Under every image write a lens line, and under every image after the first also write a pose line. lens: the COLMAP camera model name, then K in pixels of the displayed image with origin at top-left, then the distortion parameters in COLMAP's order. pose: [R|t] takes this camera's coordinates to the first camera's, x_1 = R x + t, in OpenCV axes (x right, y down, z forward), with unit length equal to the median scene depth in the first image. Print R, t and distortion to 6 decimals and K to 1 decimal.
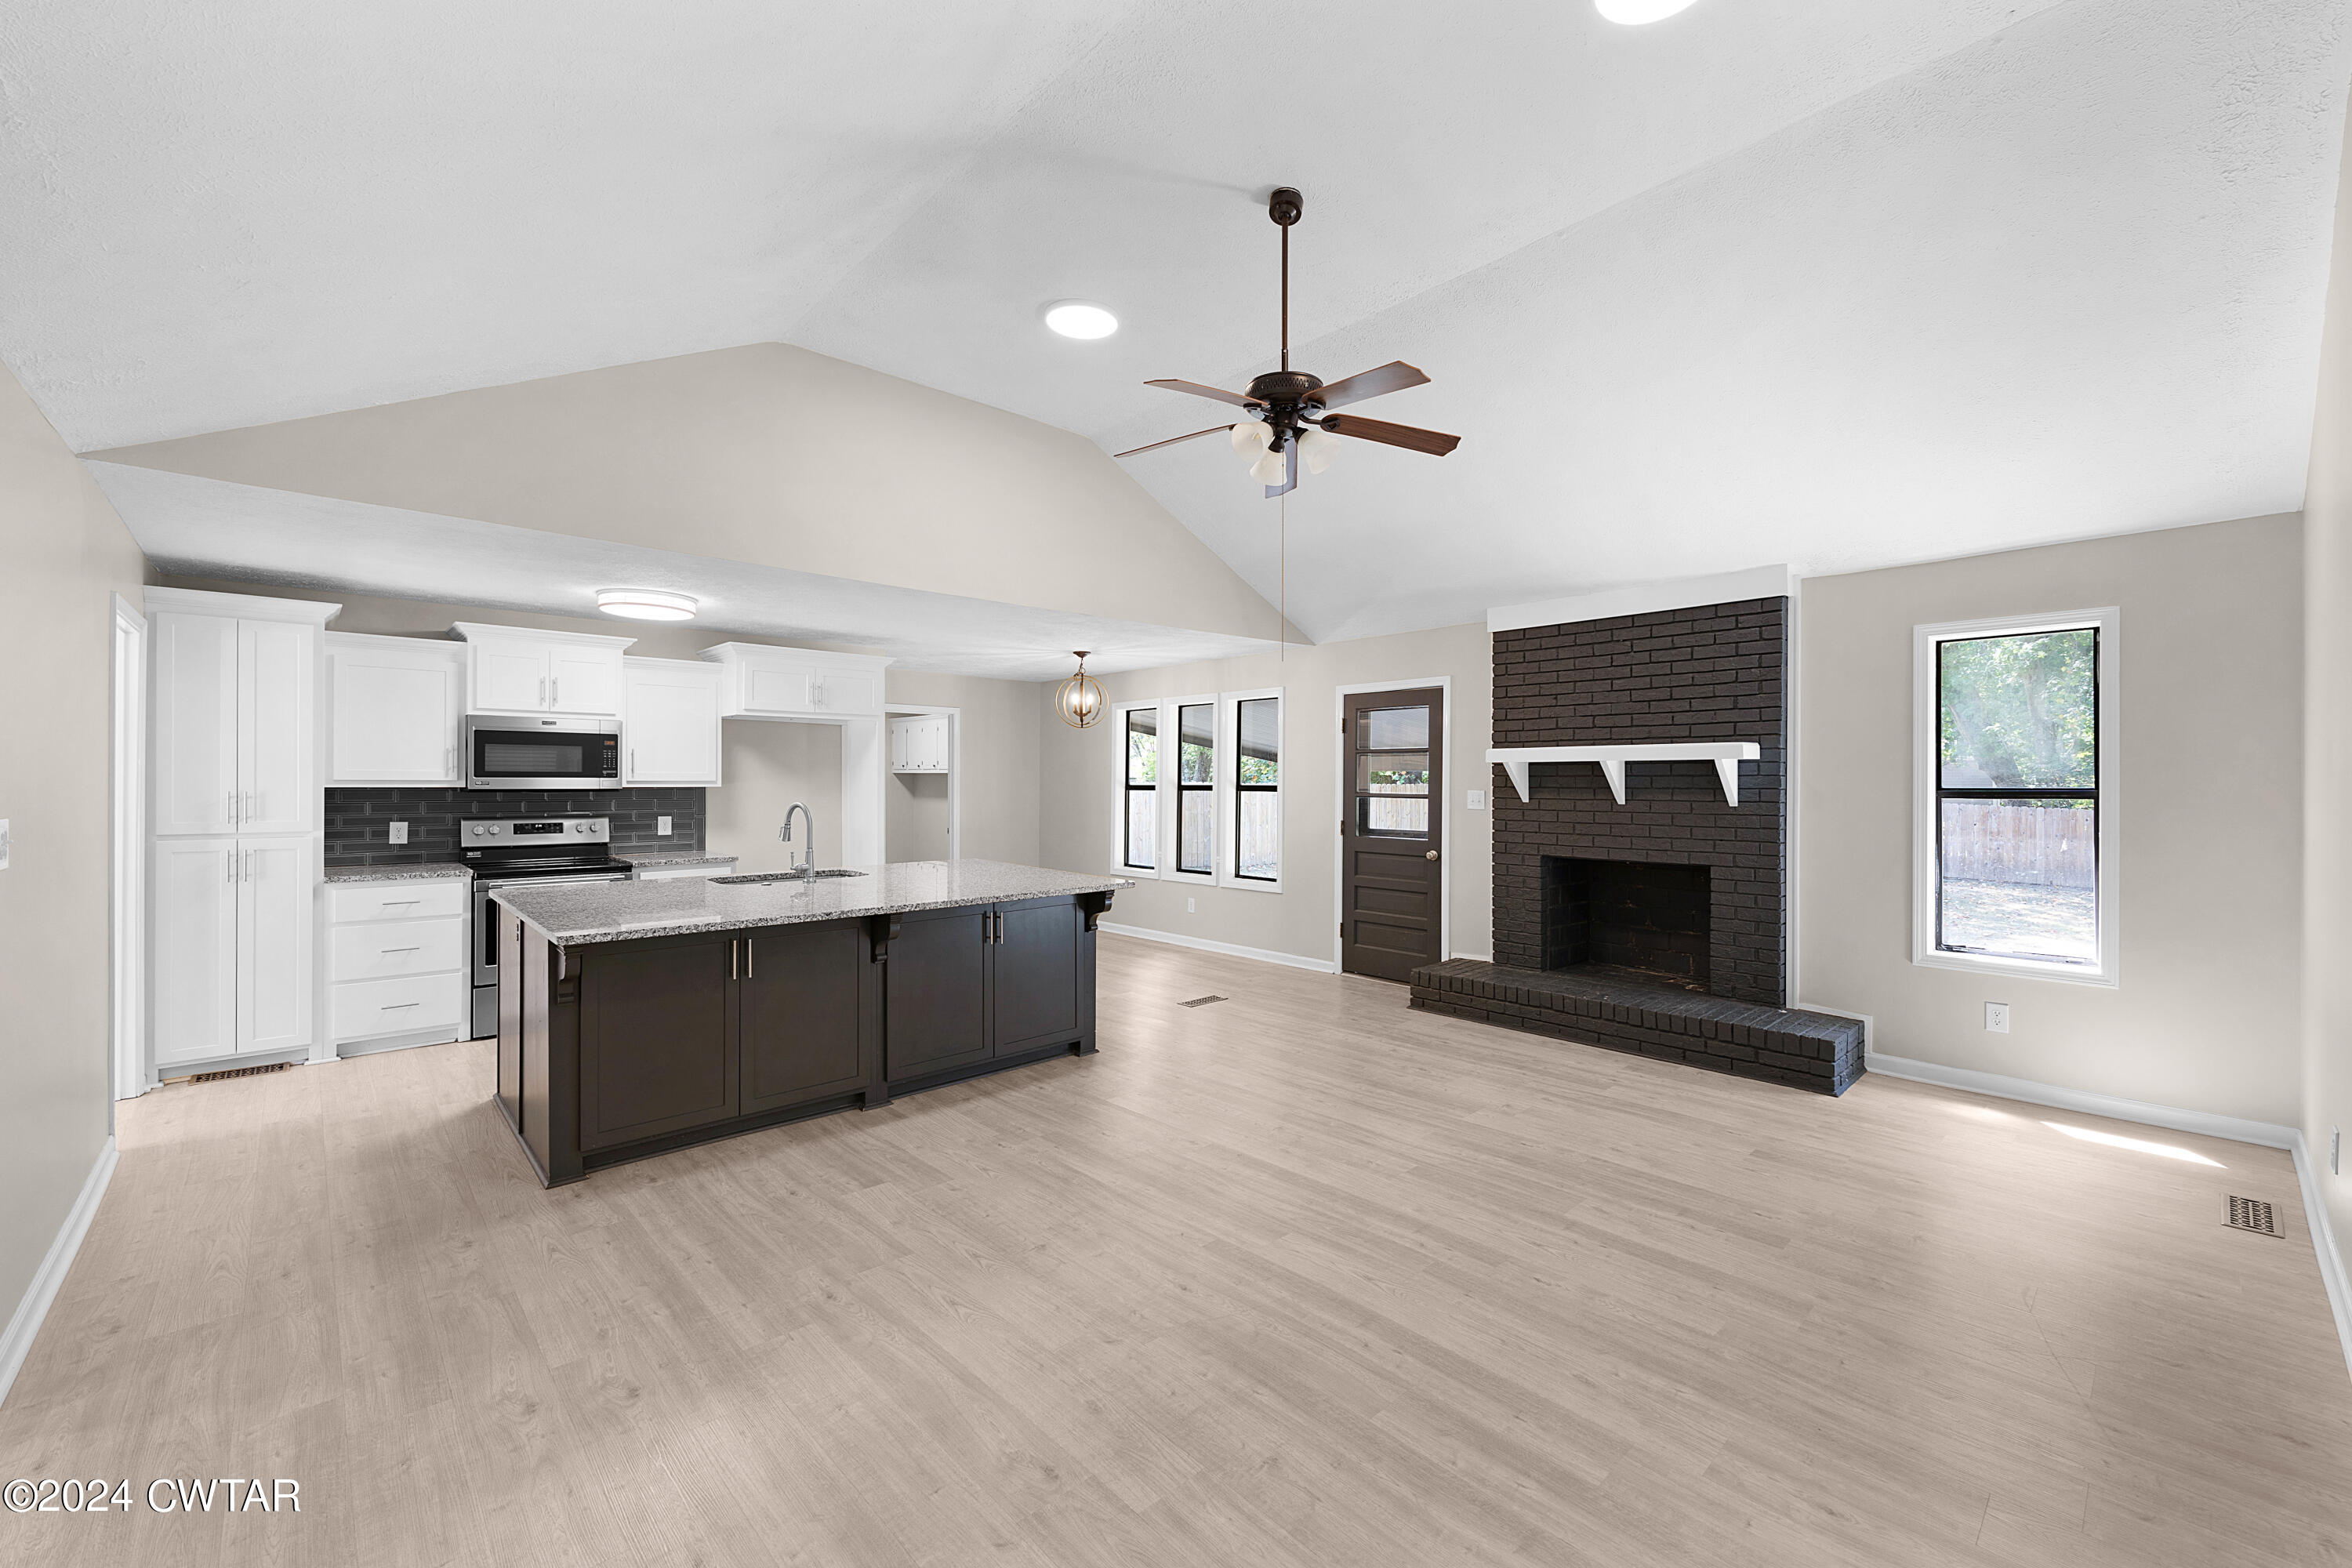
lens RADIAL K [[943.6, 0, 1179.9], [0, 943.6, 785.2], [0, 0, 1]] dist [-0.002909, 0.000357]
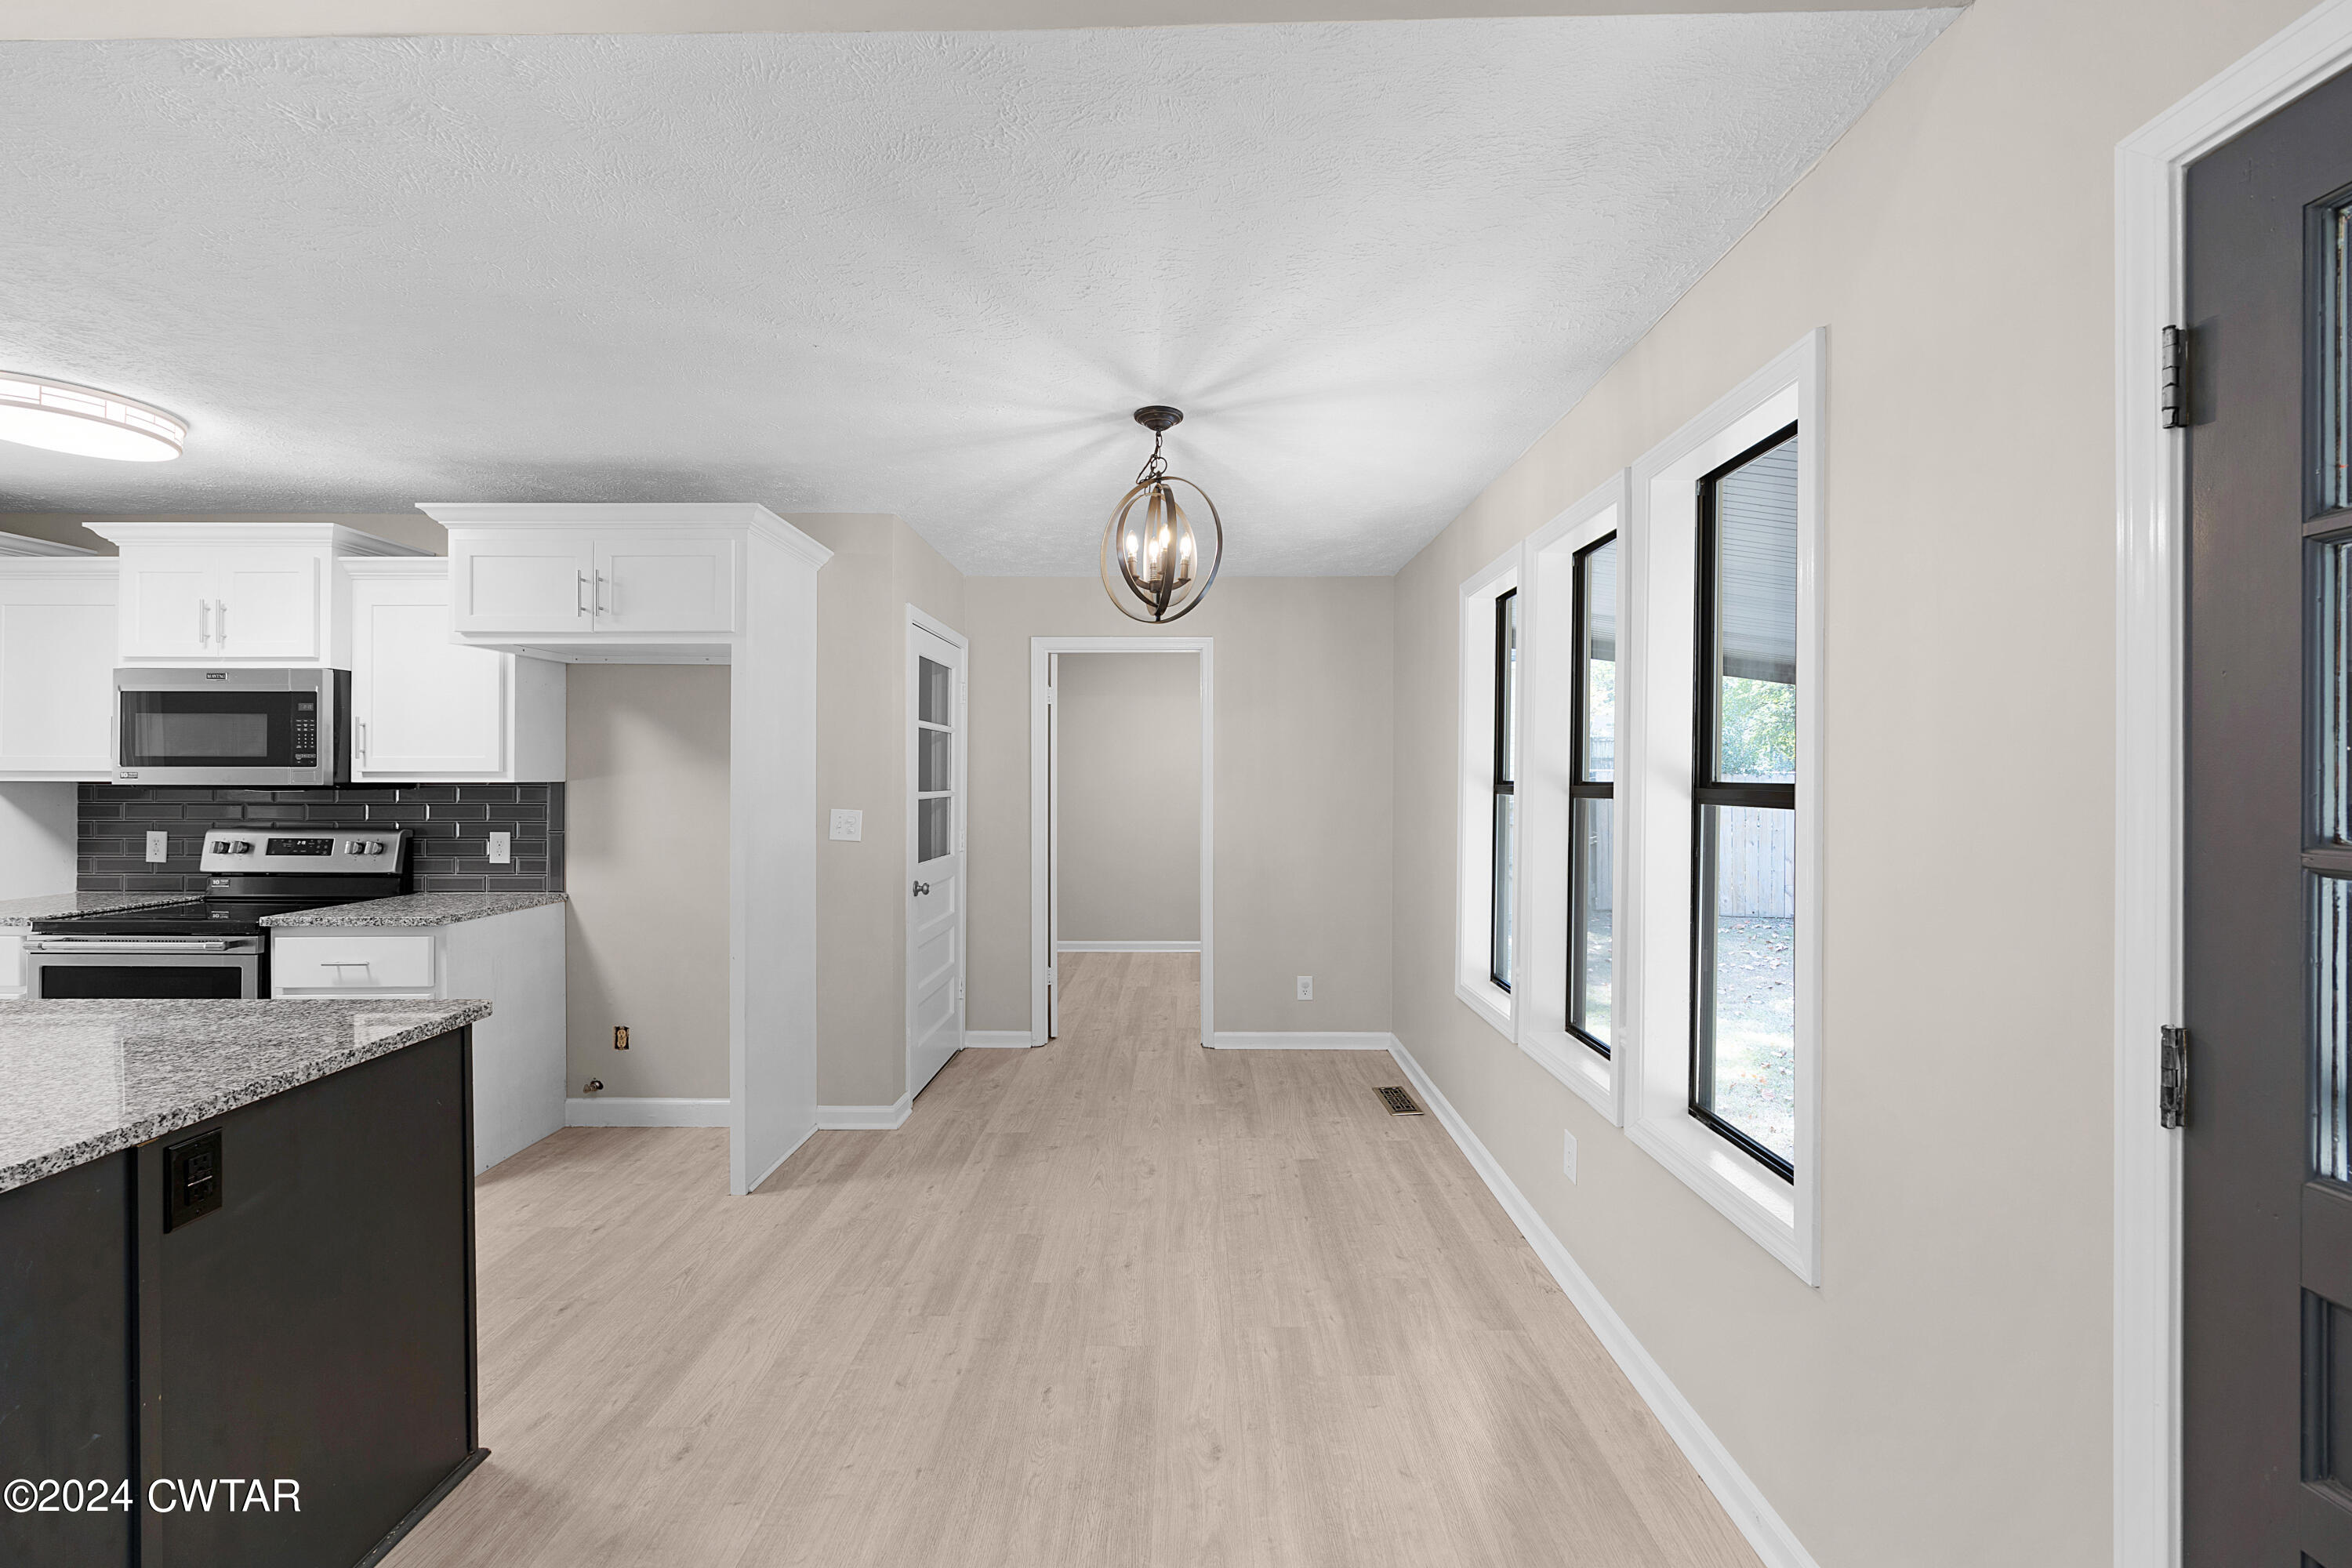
lens RADIAL K [[943.6, 0, 1178.2], [0, 943.6, 772.1], [0, 0, 1]] dist [-0.002909, 0.000357]
pose [[0.728153, -0.003884, -0.685403, 0.231914], [-0.003246, 0.999953, -0.009115, -0.000950], [0.685407, 0.008862, 0.728107, 1.148357]]
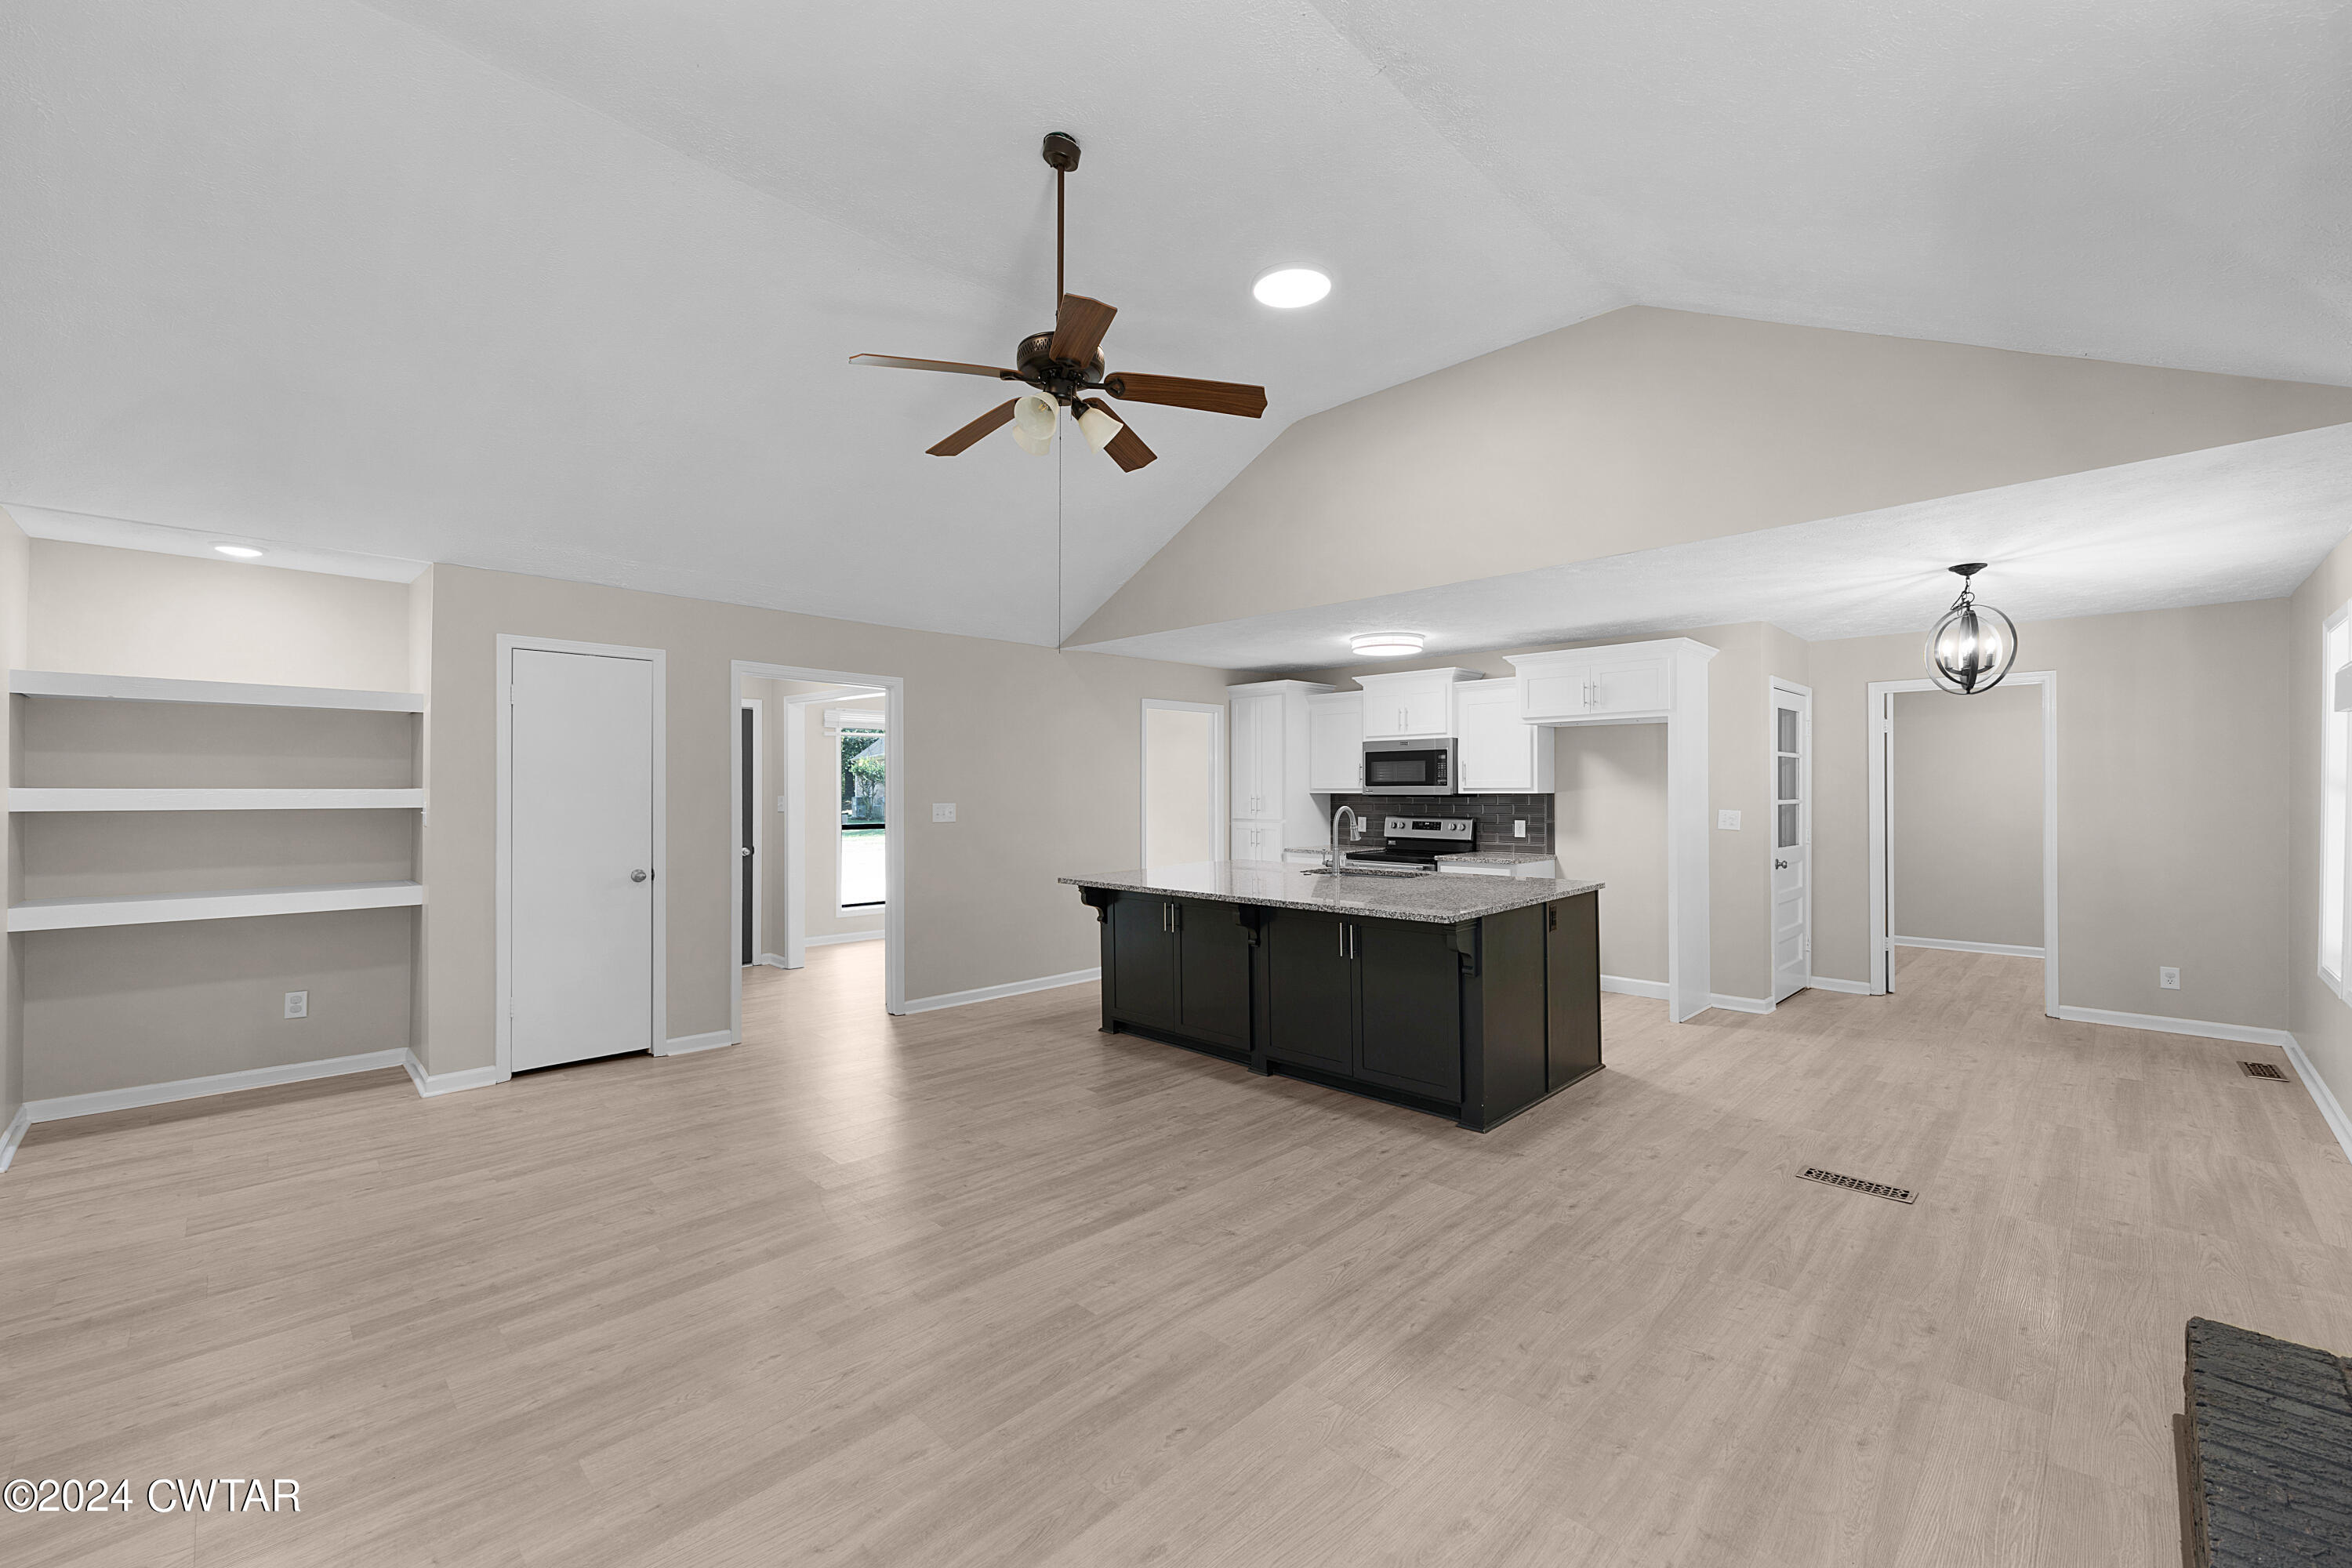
lens RADIAL K [[943.6, 0, 1189.9], [0, 943.6, 790.2], [0, 0, 1]] dist [-0.002909, 0.000357]
pose [[0.044433, -0.002321, -0.999010, 0.714157], [-0.000998, 0.999997, -0.002368, 0.001314], [0.999012, 0.001102, 0.044430, 0.756898]]
